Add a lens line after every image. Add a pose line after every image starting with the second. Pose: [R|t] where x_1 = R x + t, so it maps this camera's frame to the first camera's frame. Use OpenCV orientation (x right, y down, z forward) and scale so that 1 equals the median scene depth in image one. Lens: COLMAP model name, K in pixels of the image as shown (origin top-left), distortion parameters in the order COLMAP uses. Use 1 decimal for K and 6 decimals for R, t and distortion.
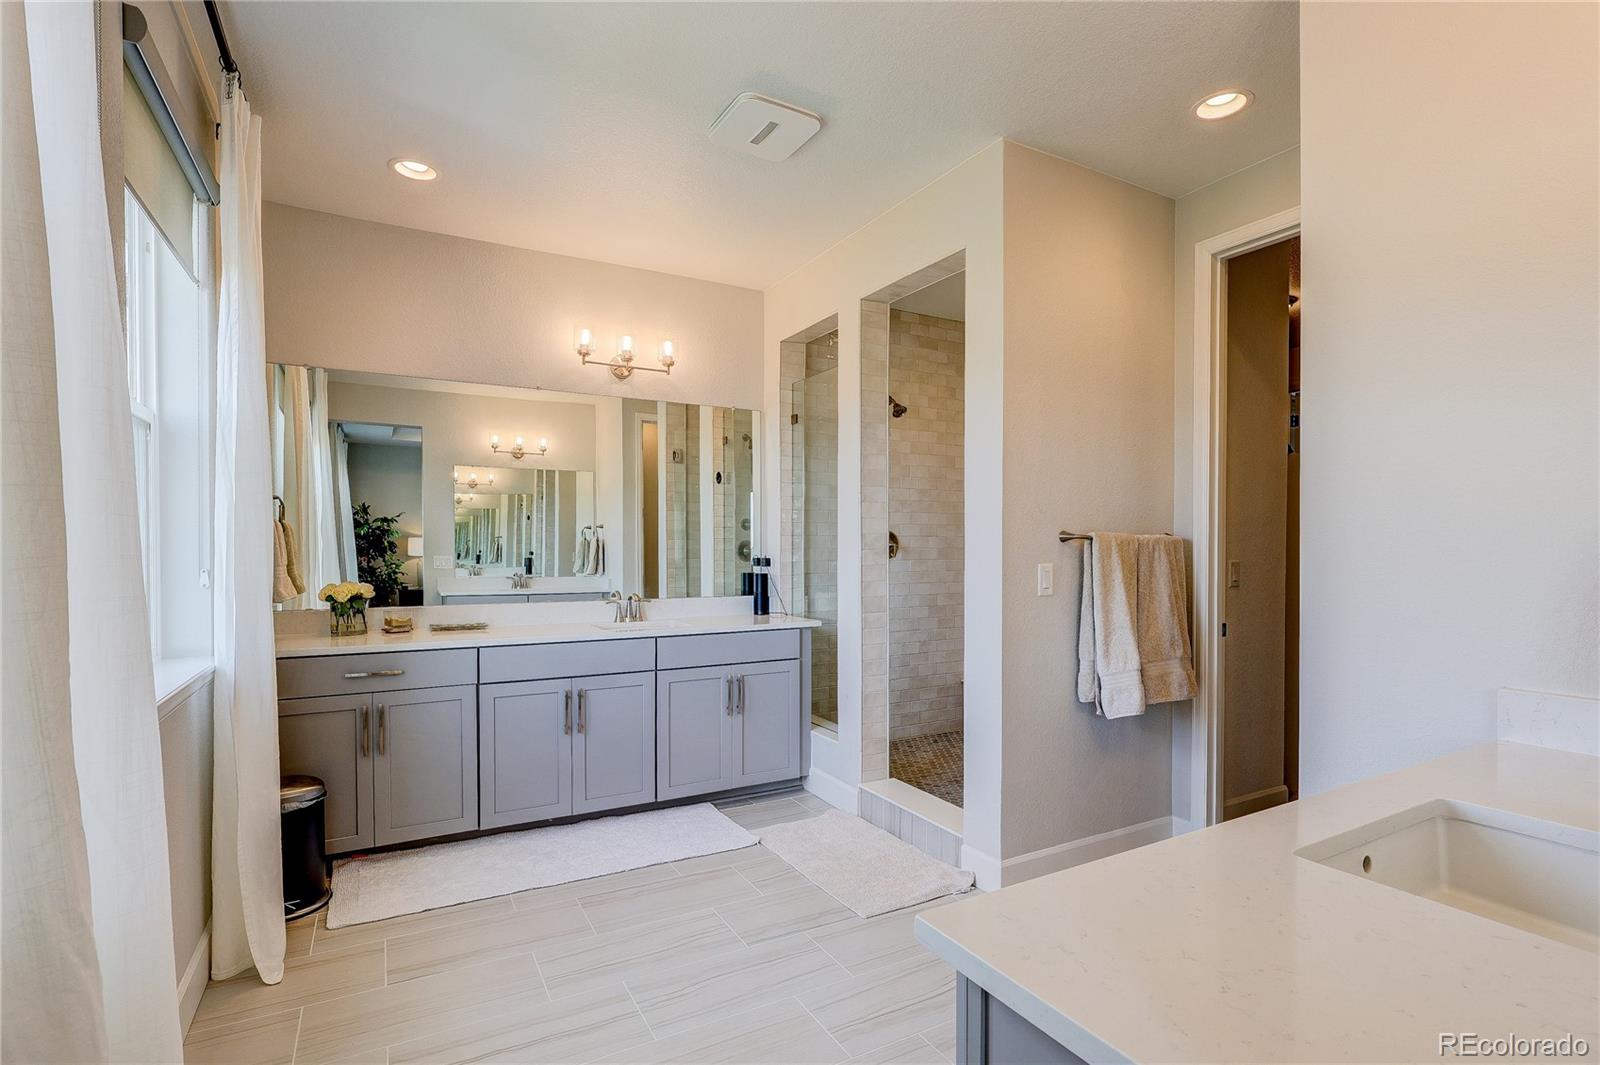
lens RADIAL K [[762.4, 0, 803.1], [0, 762.4, 551.2], [0, 0, 1]] dist [-0.000074, -0.000025]
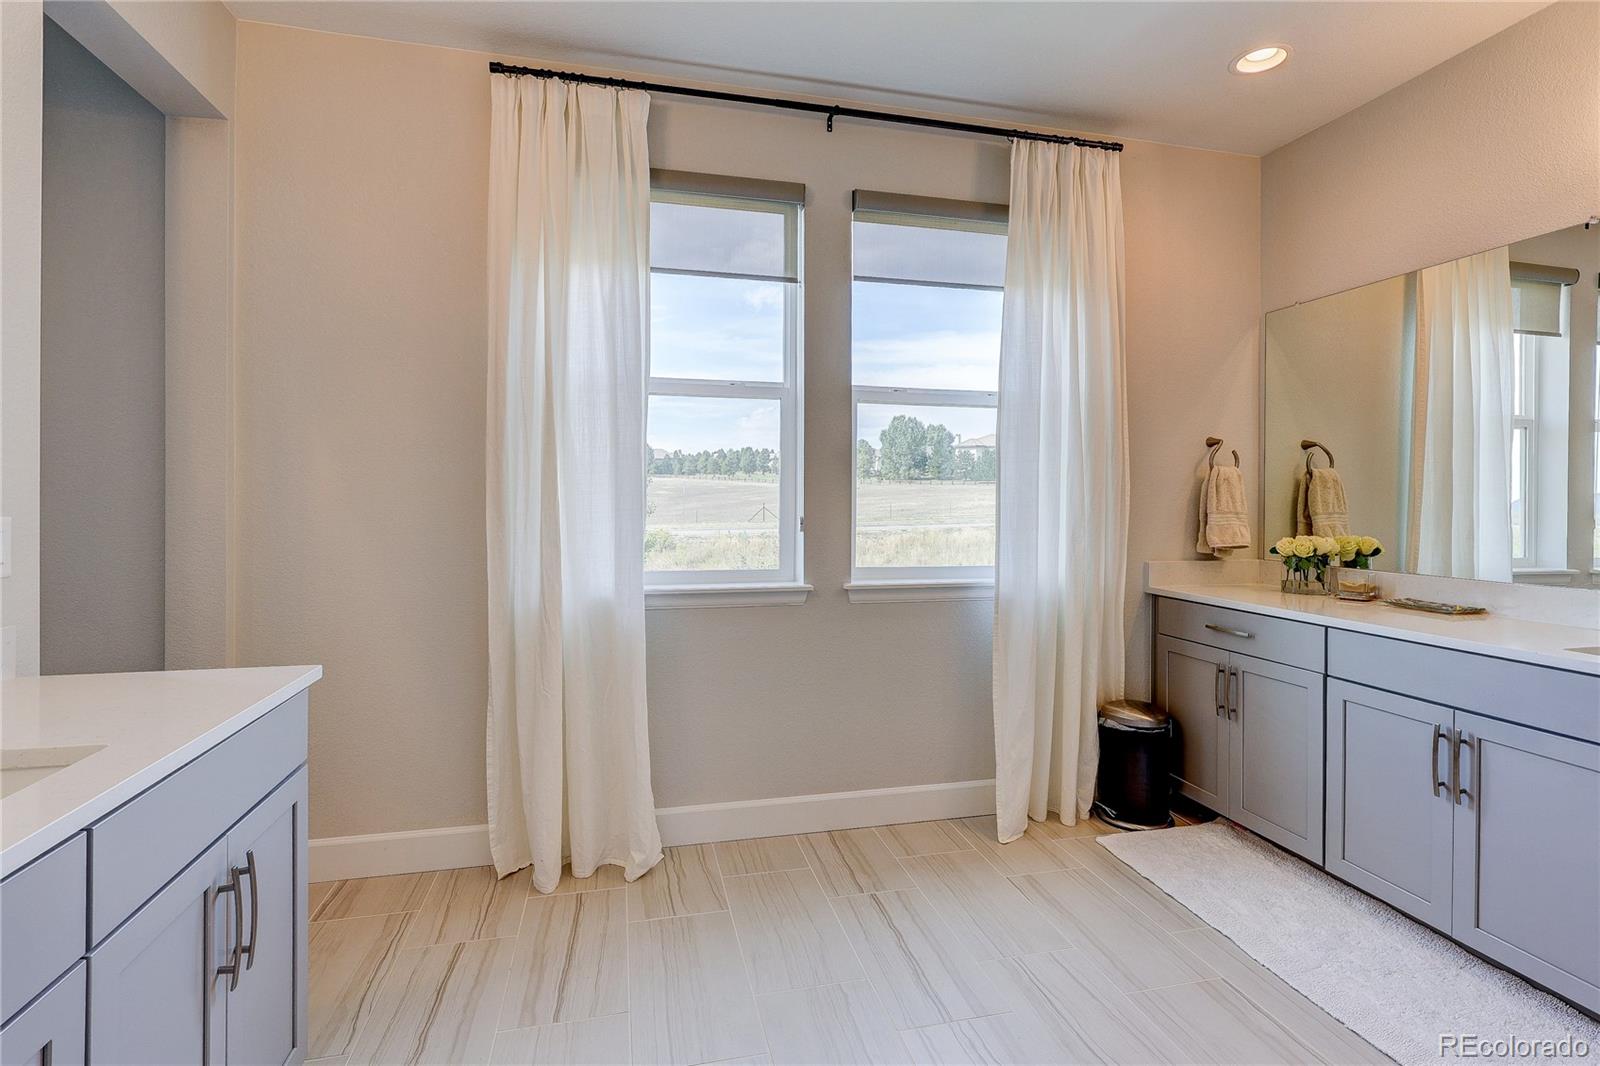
lens RADIAL K [[755.1, 0, 799.5], [0, 755.1, 520.9], [0, 0, 1]] dist [0.000499, -0.000033]
pose [[-0.270405, 0.020986, -0.962518, 0.414947], [-0.011696, 0.999617, 0.025081, 0.009660], [0.962676, 0.018040, -0.270056, 0.677486]]
